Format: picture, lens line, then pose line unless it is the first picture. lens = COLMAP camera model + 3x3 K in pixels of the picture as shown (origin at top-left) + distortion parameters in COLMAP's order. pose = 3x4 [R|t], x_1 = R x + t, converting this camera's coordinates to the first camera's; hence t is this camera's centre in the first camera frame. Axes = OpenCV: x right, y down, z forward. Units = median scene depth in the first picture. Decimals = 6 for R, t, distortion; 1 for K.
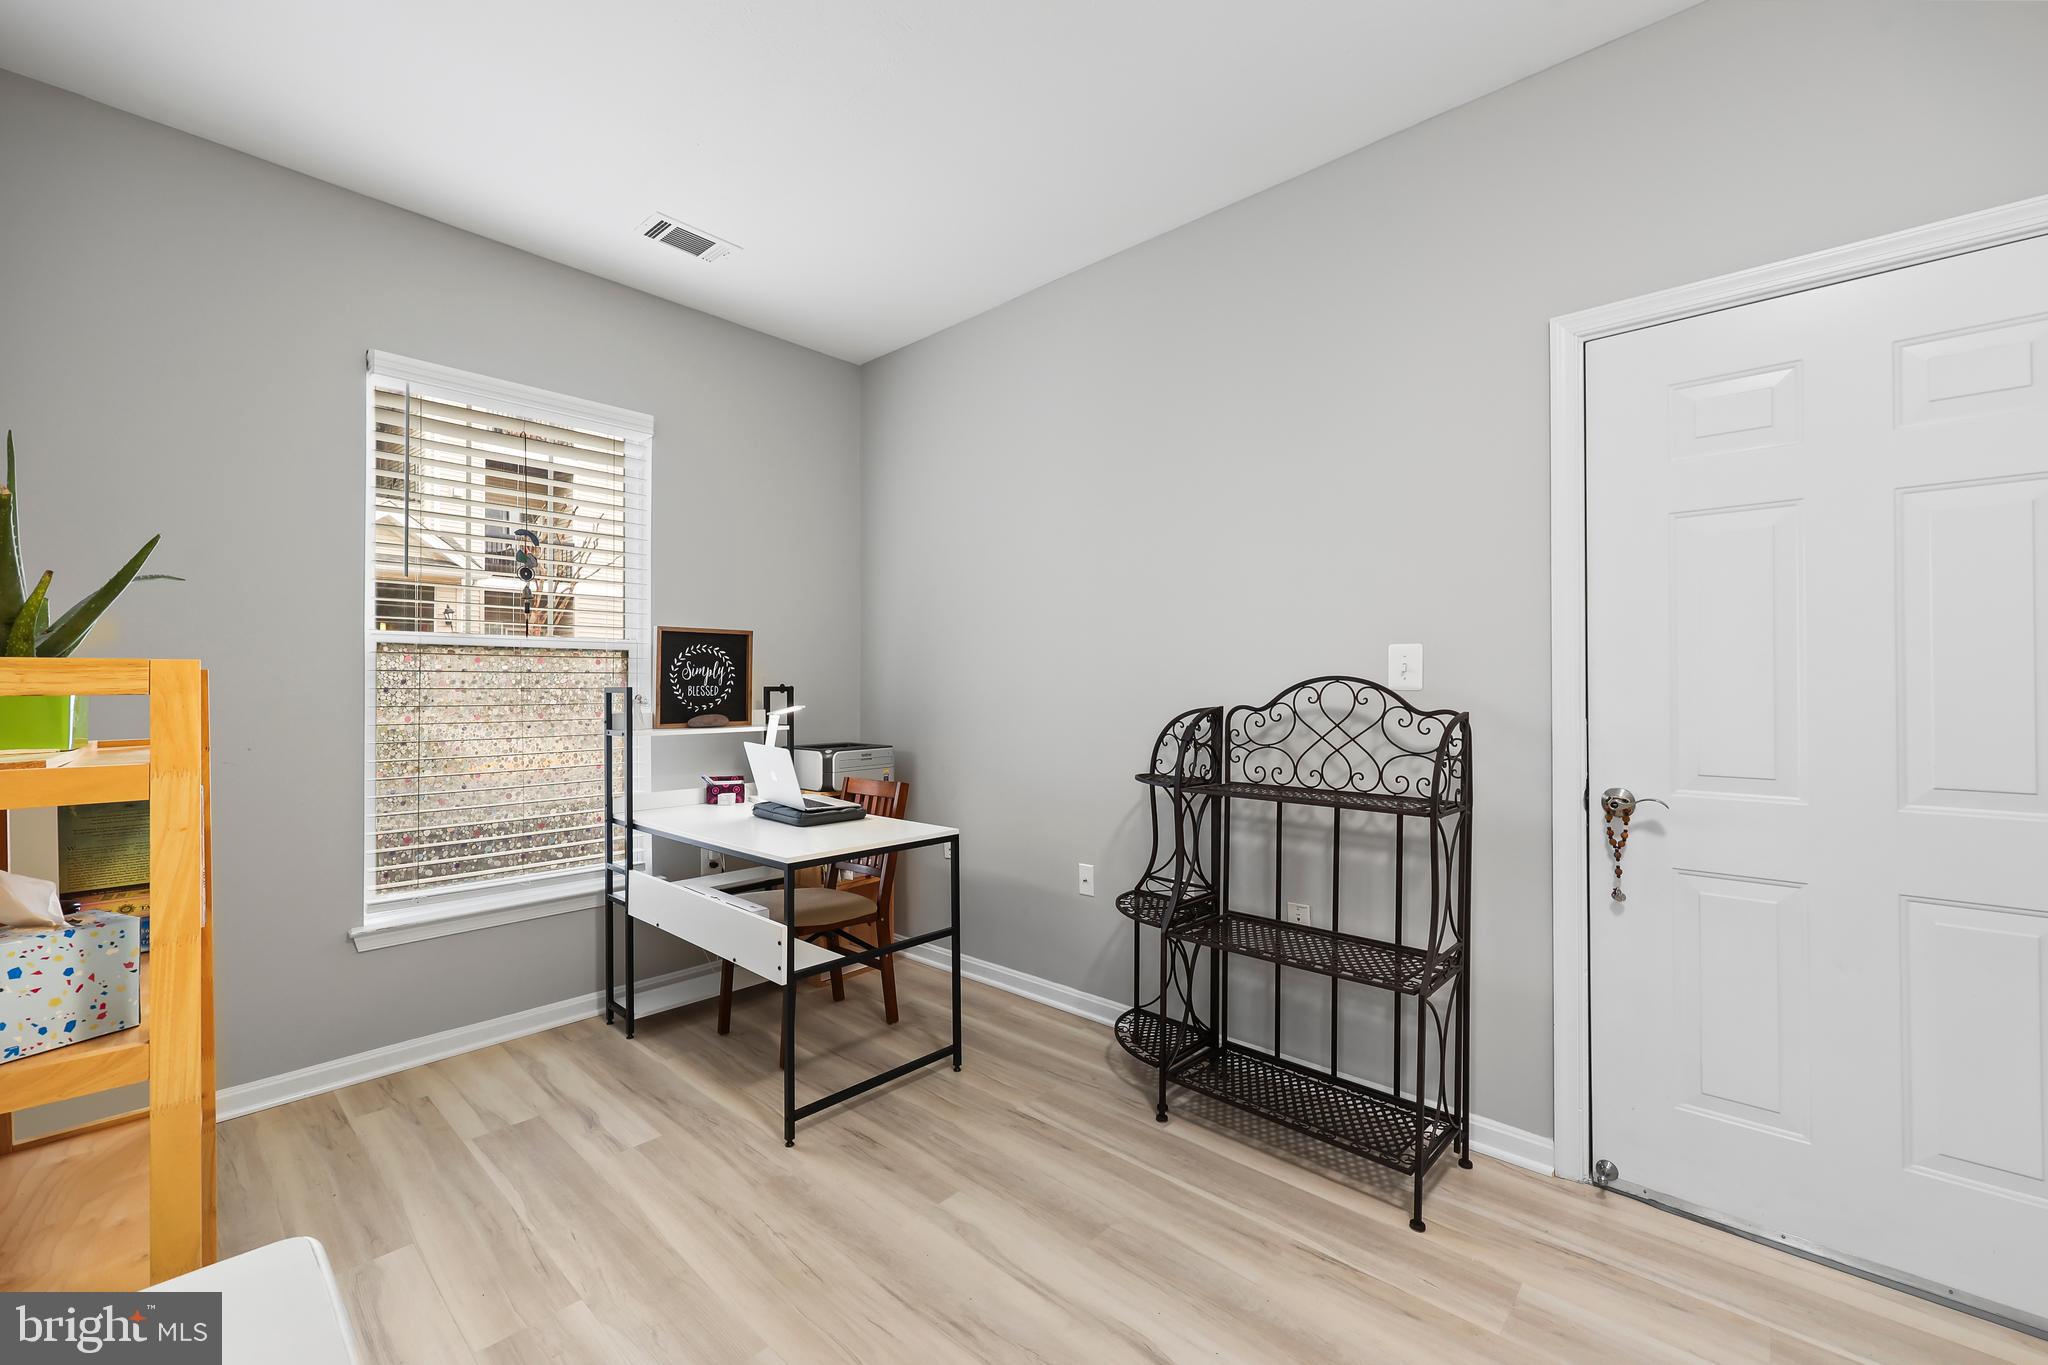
lens RADIAL K [[838.1, 0, 1024.0], [0, 838.1, 682.5], [0, 0, 1]] dist [0.003259, 0.000280]
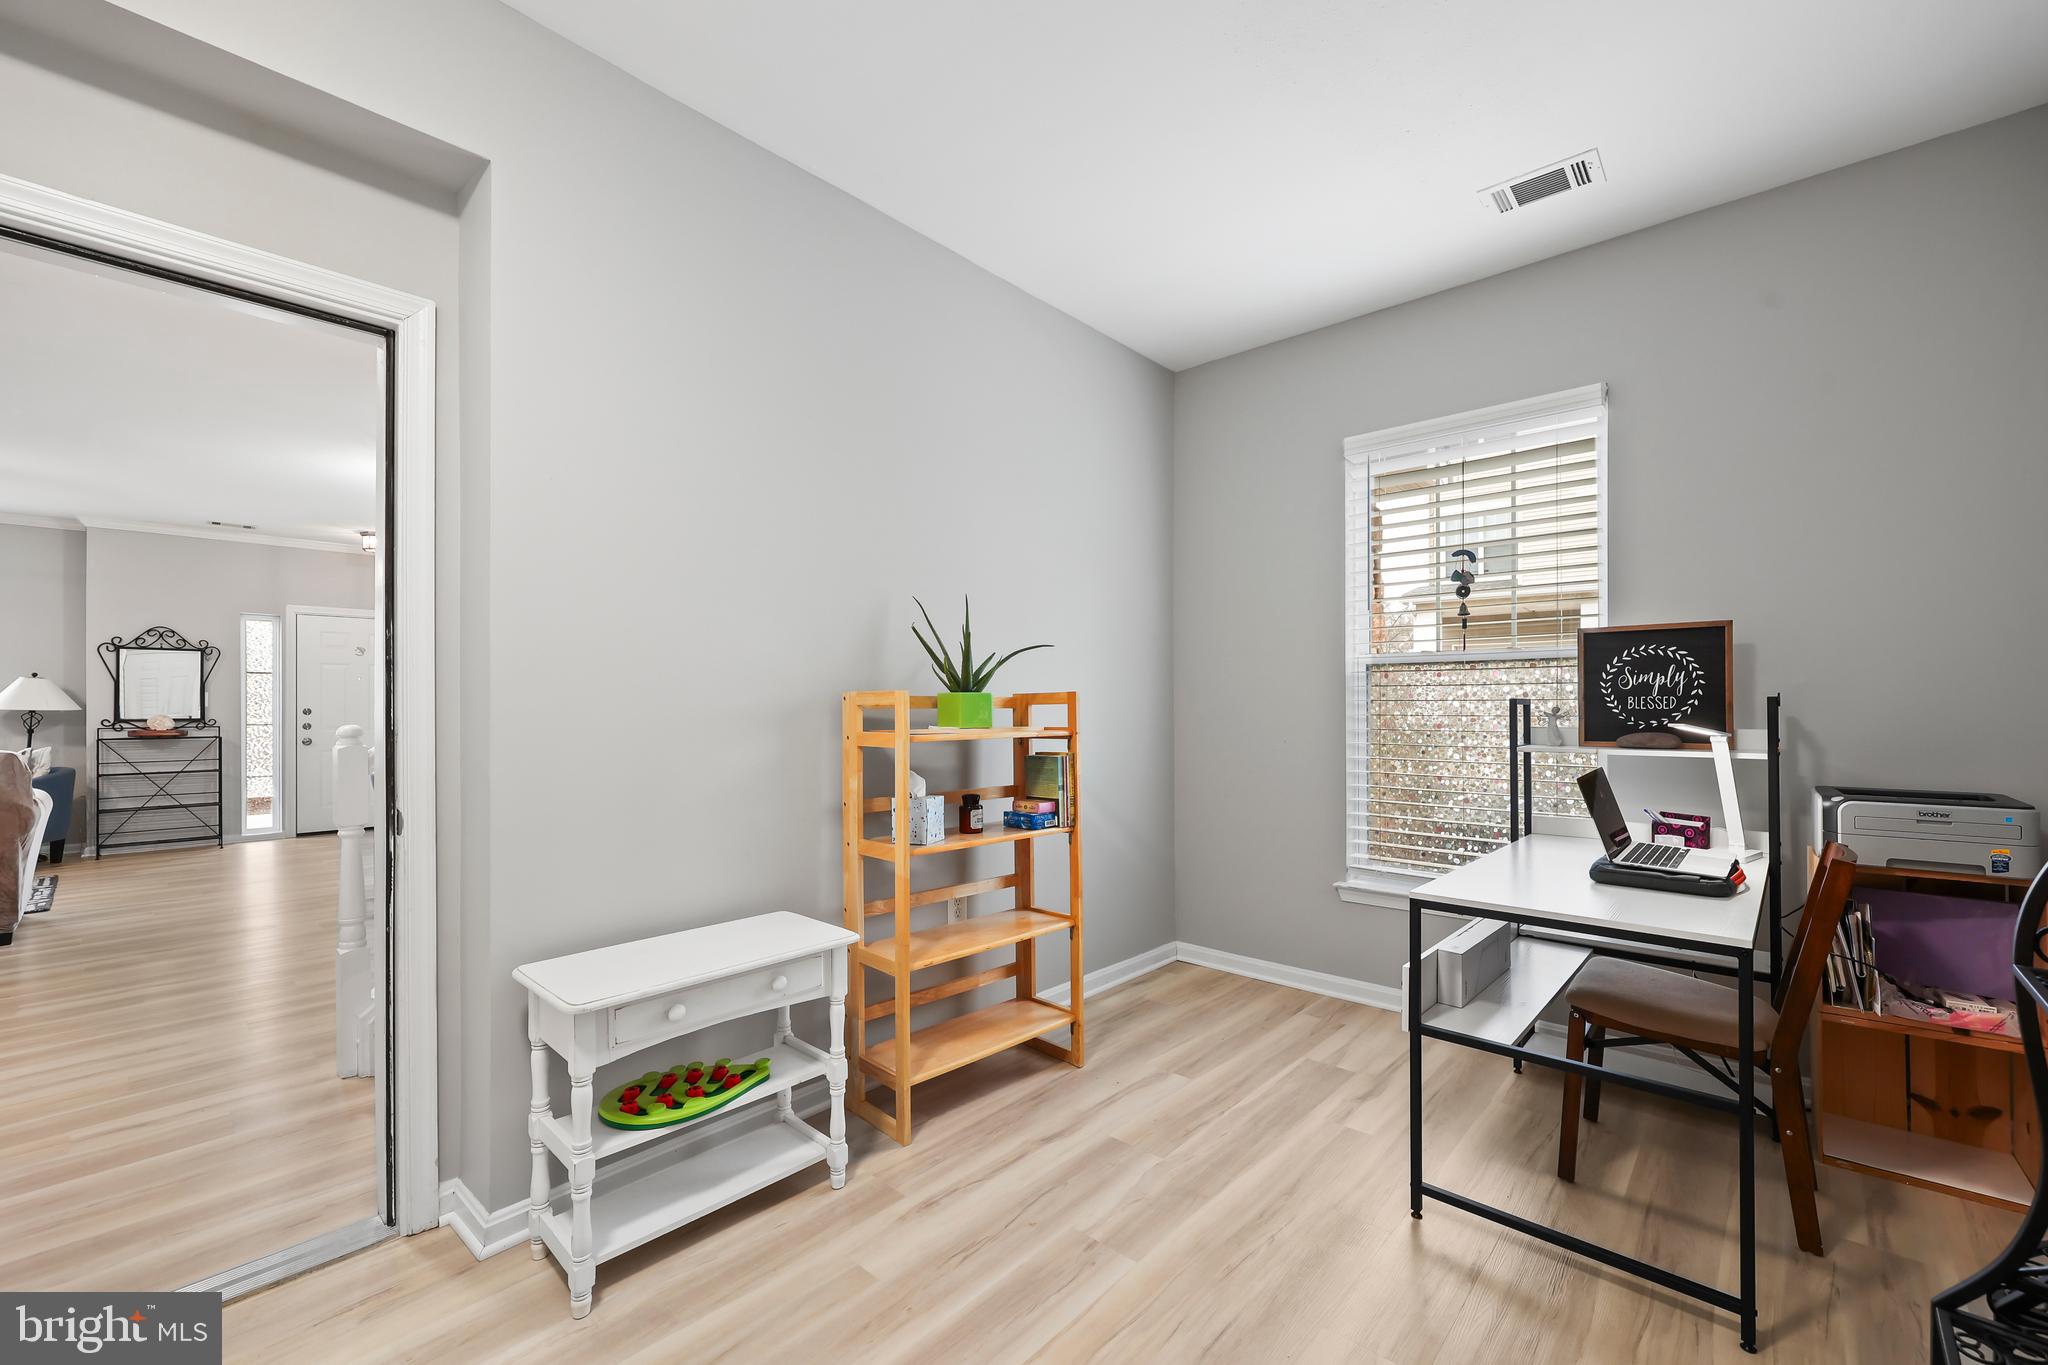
lens RADIAL K [[828.0, 0, 1030.1], [0, 828.0, 699.8], [0, 0, 1]] dist [-0.004178, -0.000485]
pose [[0.006633, -0.001108, -0.999977, 0.555855], [0.007986, 0.999968, -0.001055, 0.004487], [0.999946, -0.007979, 0.006642, 0.558099]]
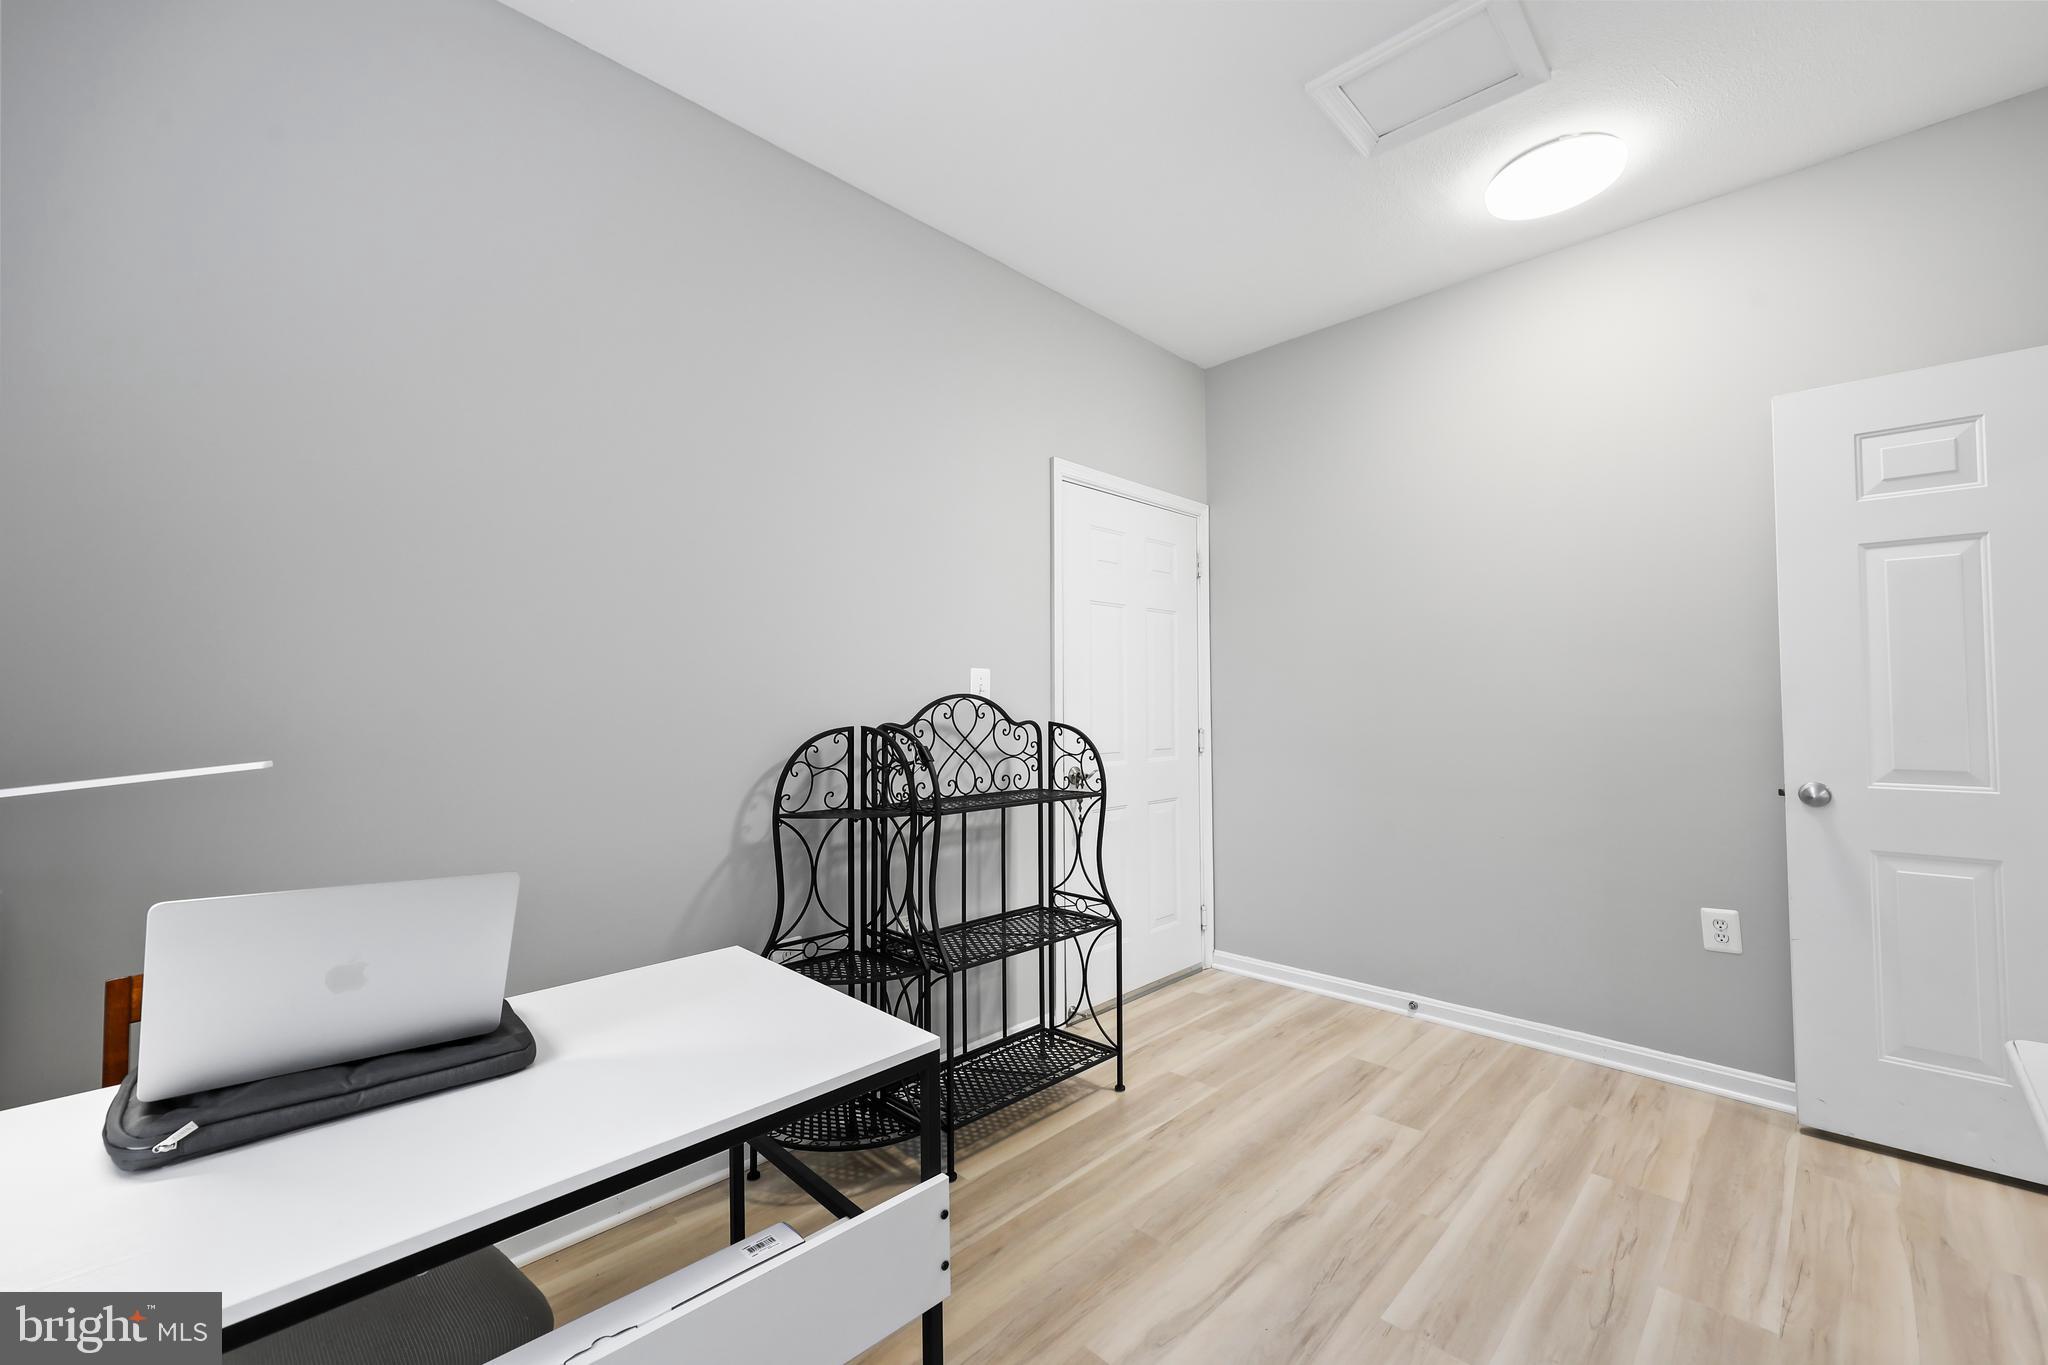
lens RADIAL K [[841.2, 0, 1024.0], [0, 841.2, 682.5], [0, 0, 1]] dist [-0.000734, 0.000014]
pose [[0.022134, 0.031556, 0.999257, -0.755253], [0.003080, 0.999495, -0.031632, 0.013228], [-0.999750, 0.003778, 0.022026, 0.893108]]
